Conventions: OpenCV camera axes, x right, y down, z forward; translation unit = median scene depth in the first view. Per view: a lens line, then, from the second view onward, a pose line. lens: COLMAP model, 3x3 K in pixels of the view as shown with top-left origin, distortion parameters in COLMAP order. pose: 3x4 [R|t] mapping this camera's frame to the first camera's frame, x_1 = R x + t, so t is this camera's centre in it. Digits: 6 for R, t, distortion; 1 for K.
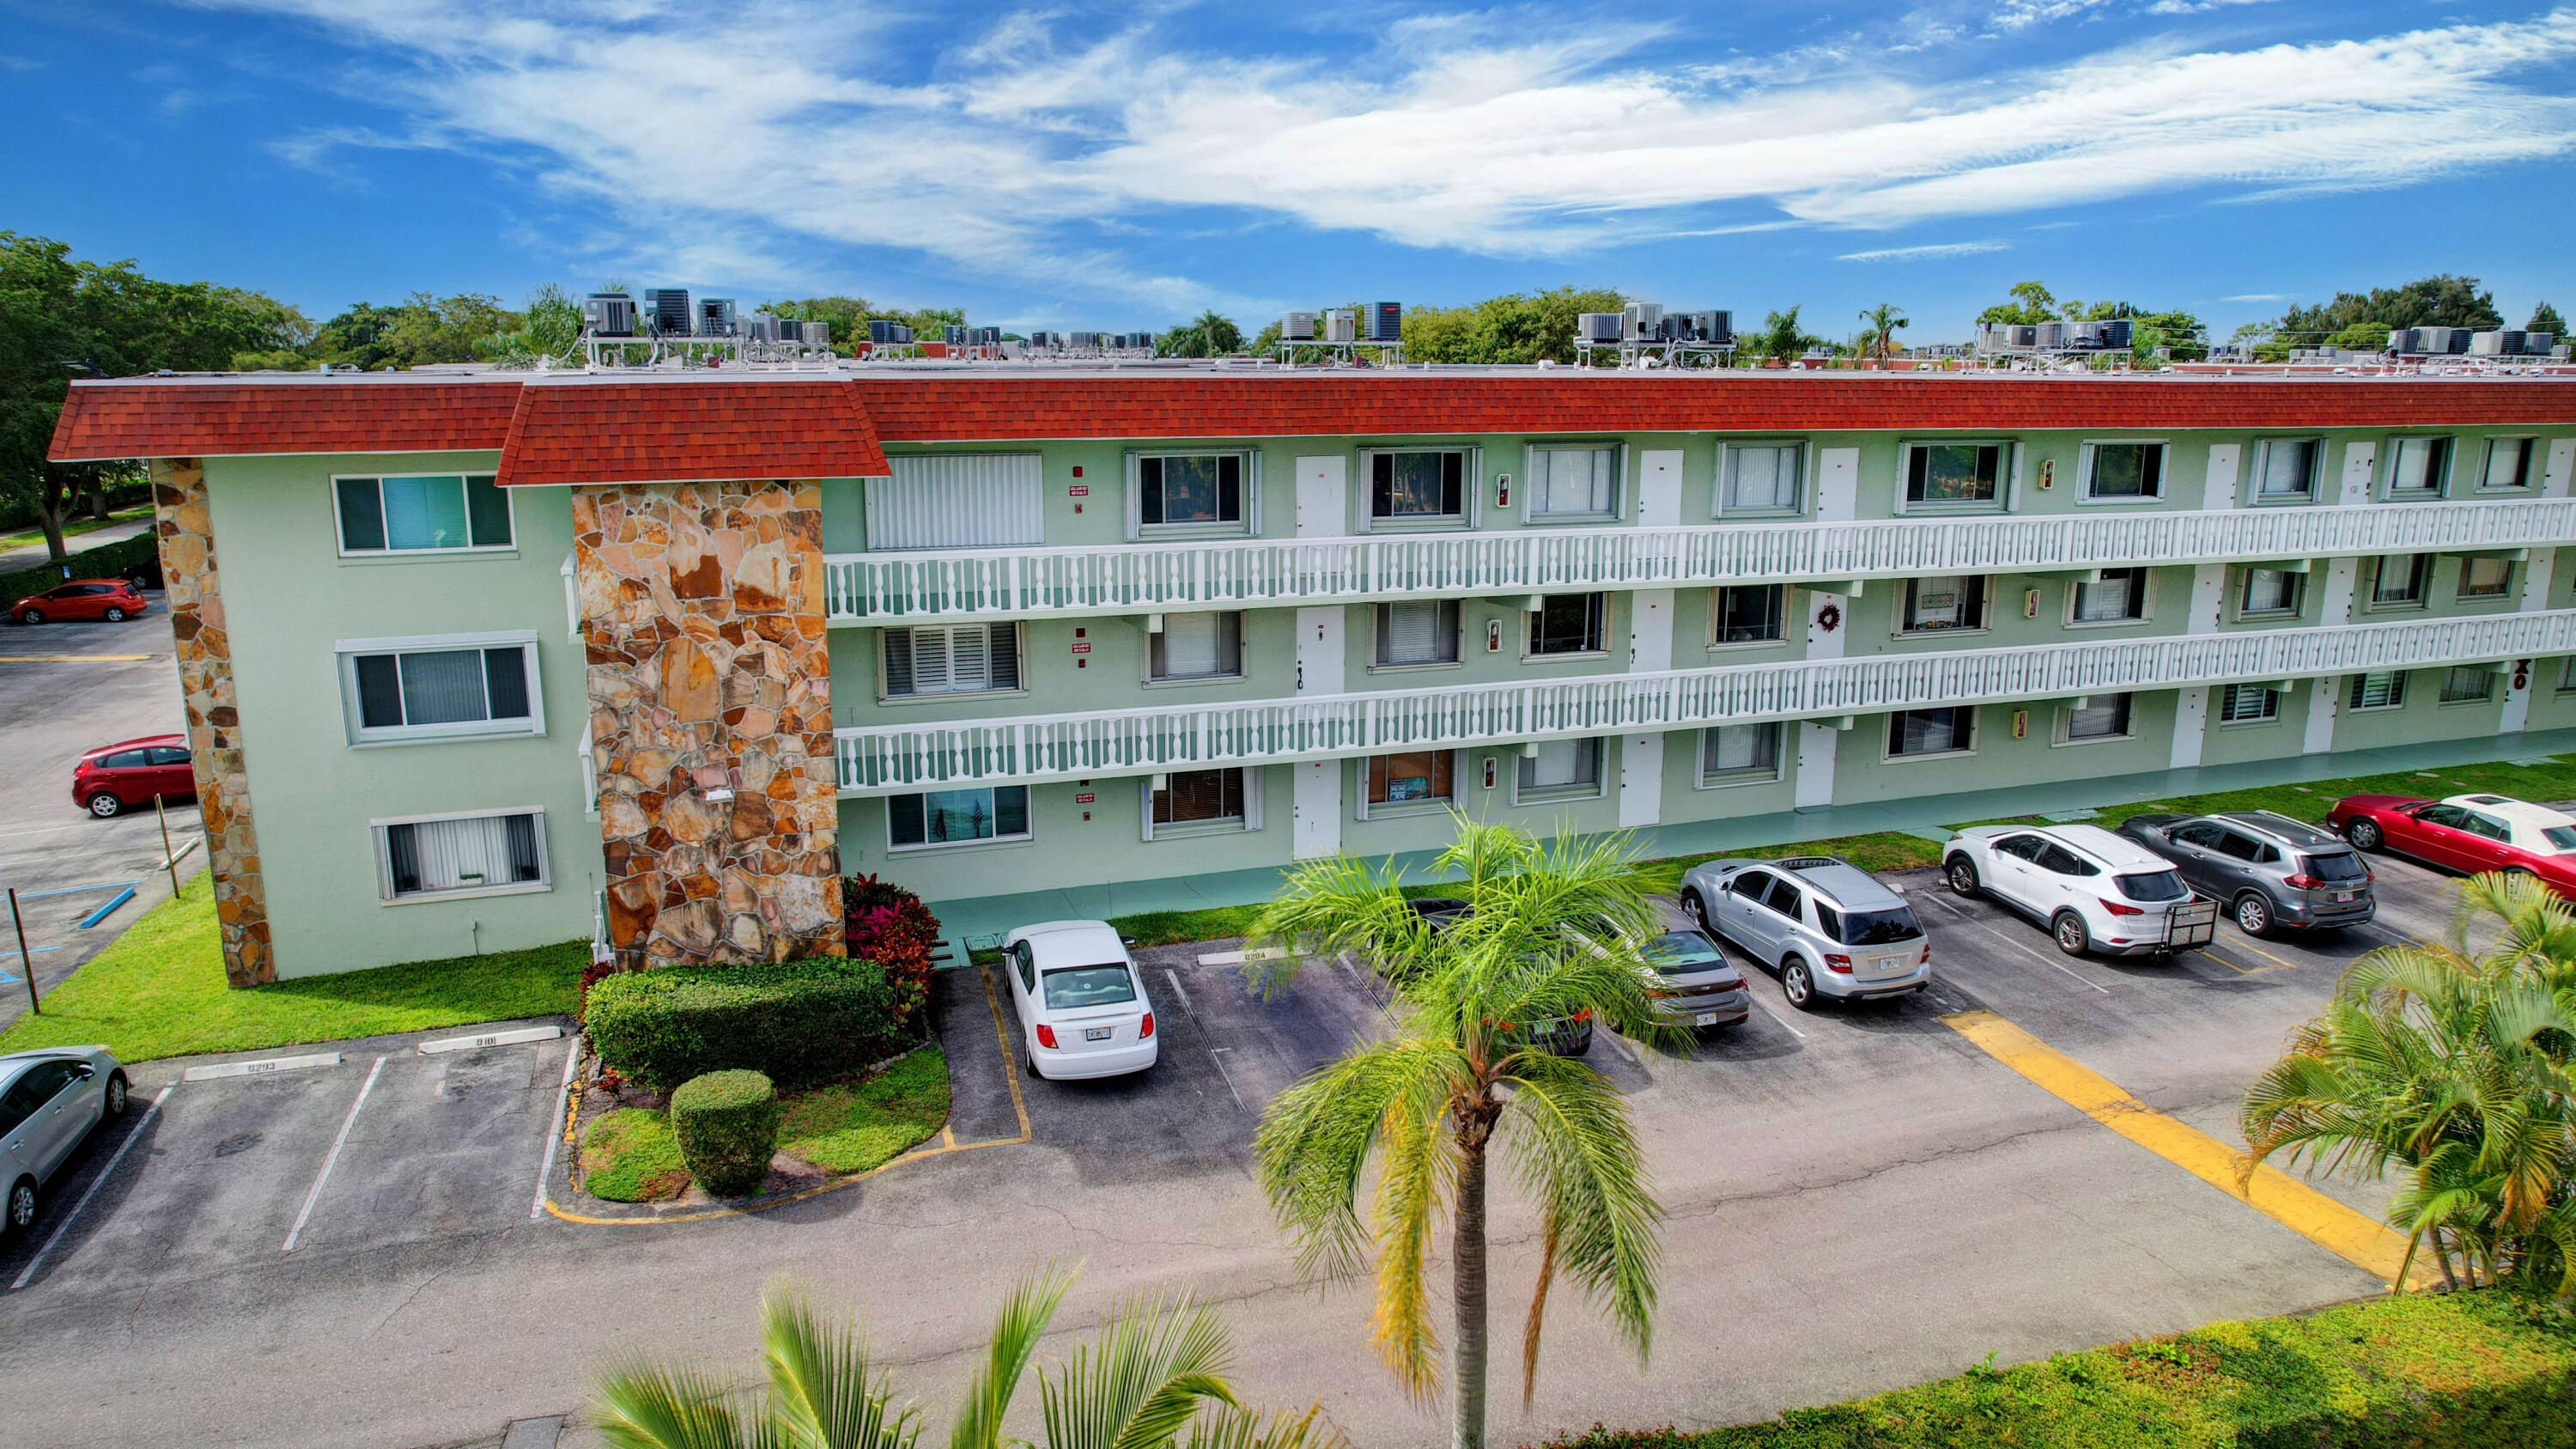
lens RADIAL K [[1640.7, 0, 1308.7], [0, 1640.7, 726.0], [0, 0, 1]] dist [-0.051135, 0.050529]
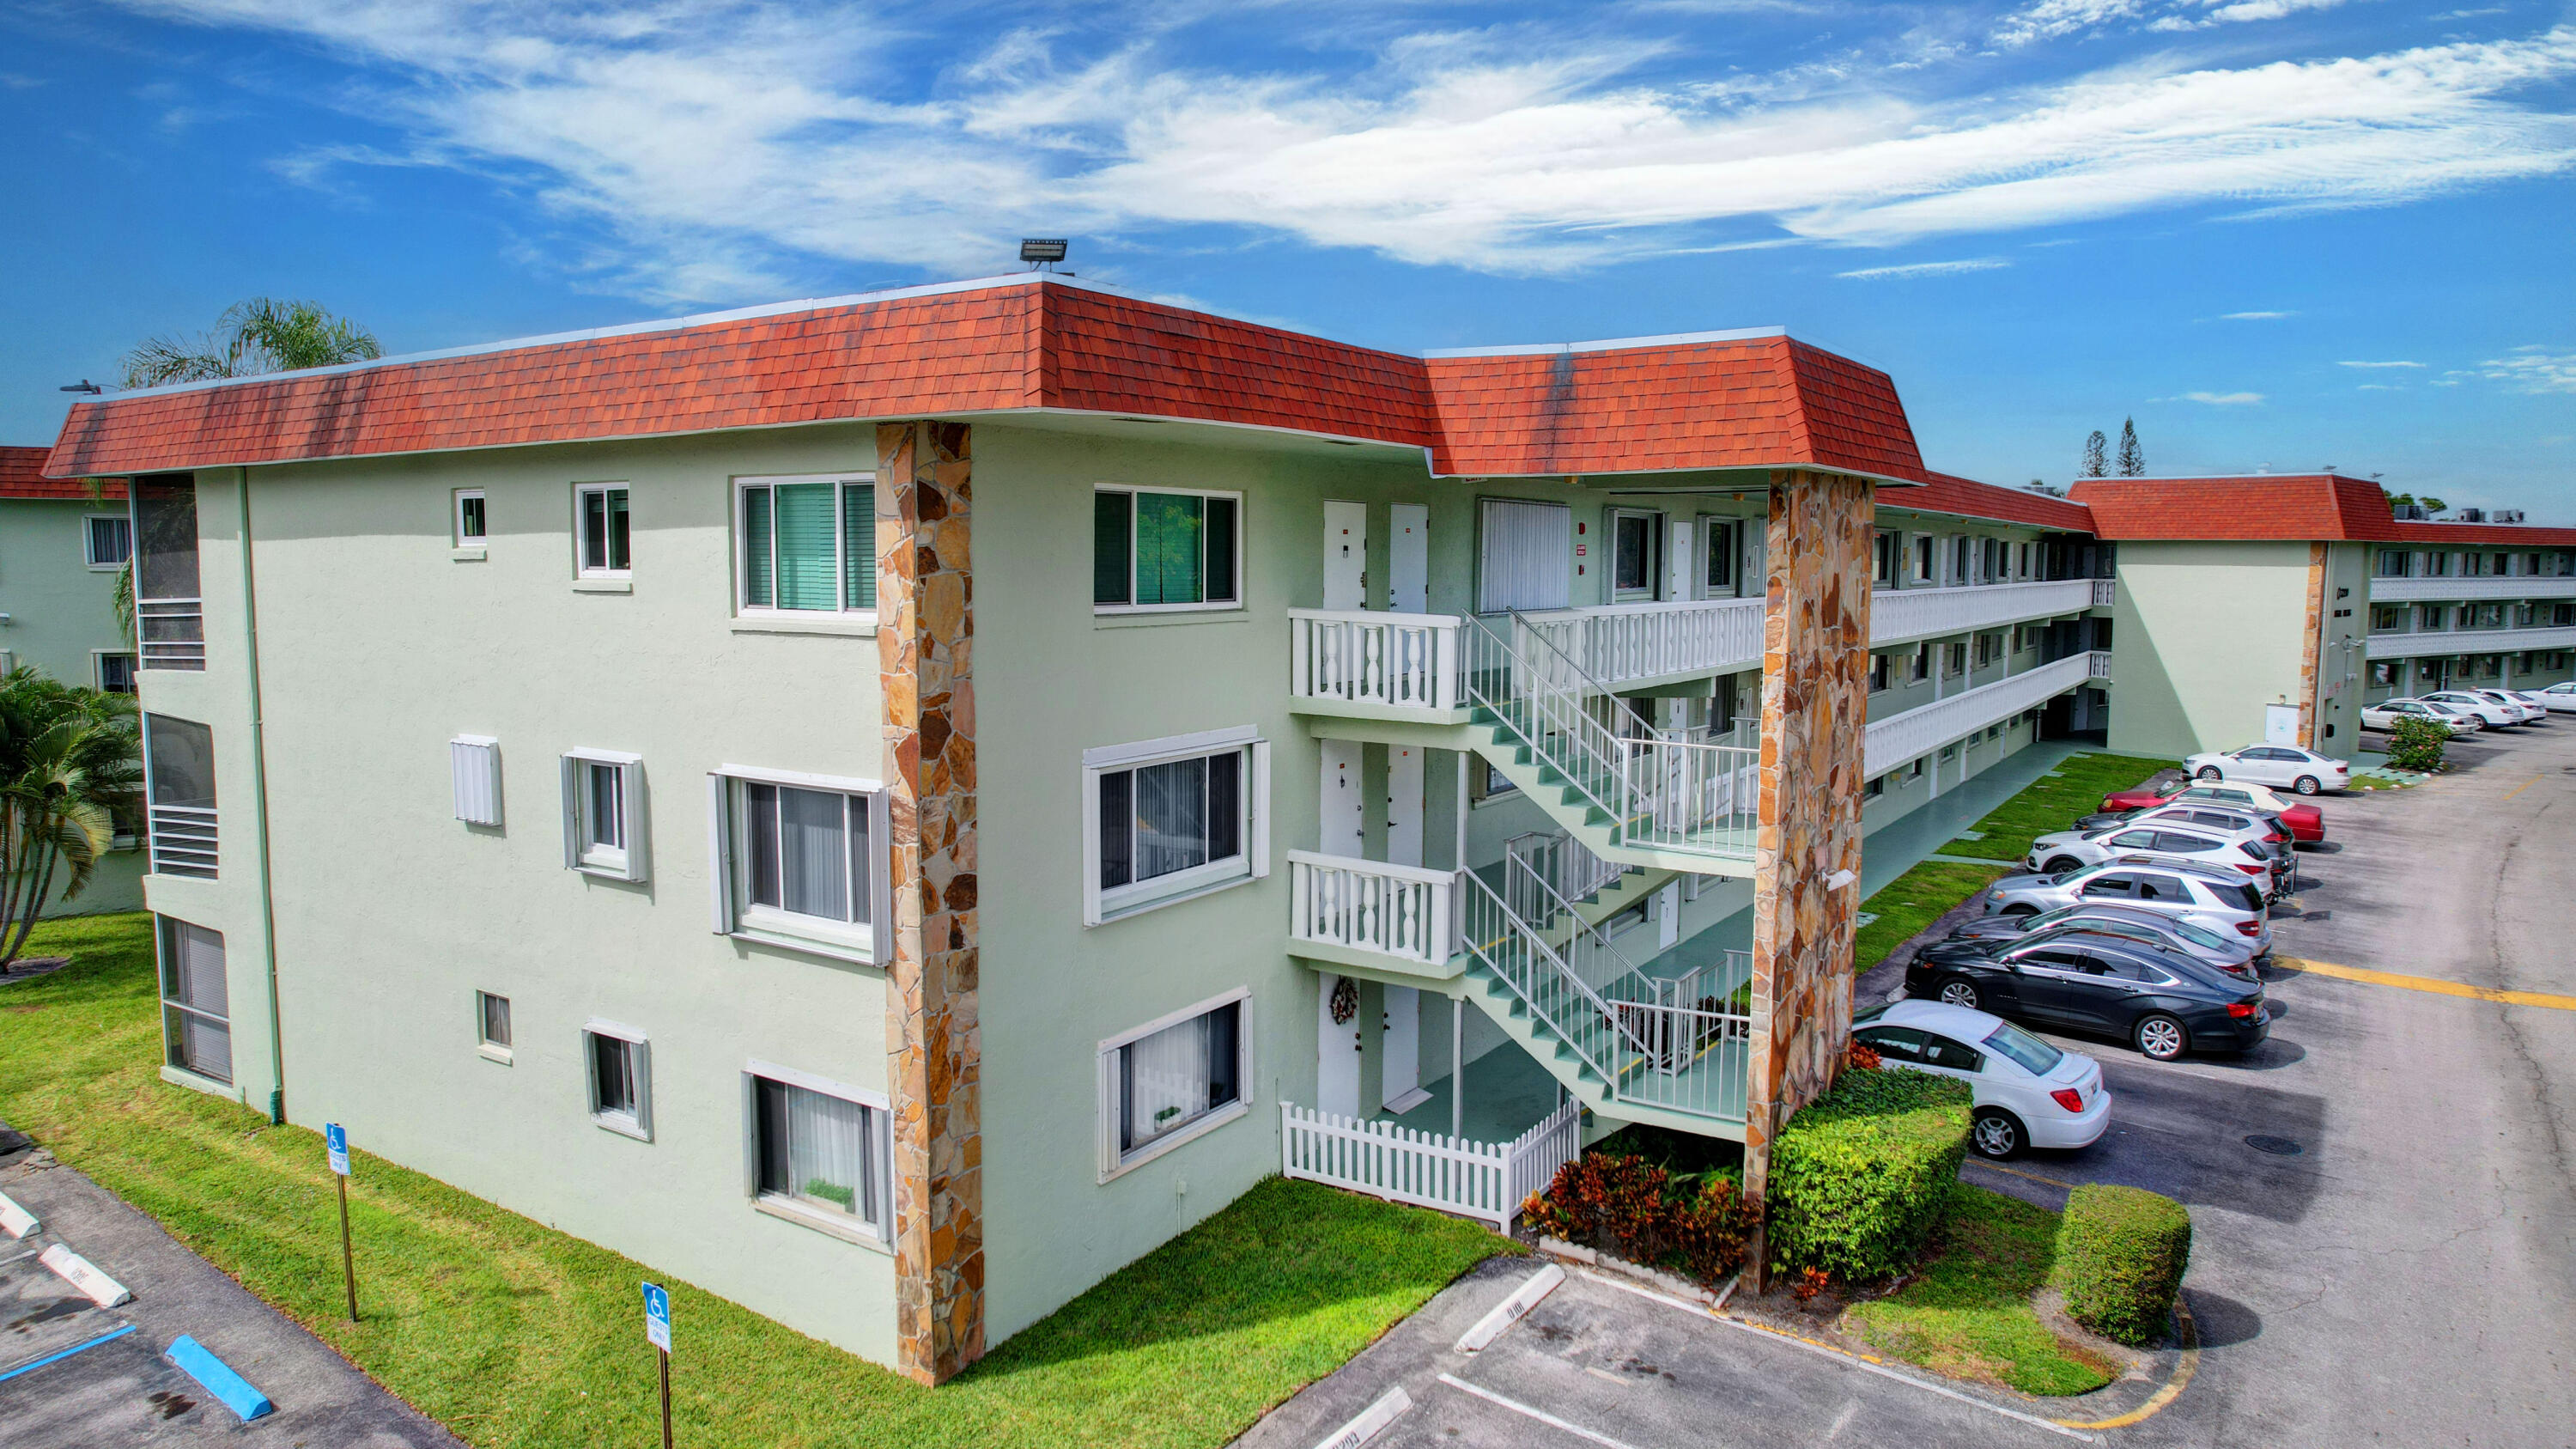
lens RADIAL K [[1640.7, 0, 1294.9], [0, 1640.7, 723.7], [0, 0, 1]] dist [-0.051135, 0.050529]
pose [[0.787415, -0.058976, 0.613596, -0.921225], [0.130954, 0.988696, -0.073022, -0.007065], [-0.602353, 0.137851, 0.786236, 0.464238]]
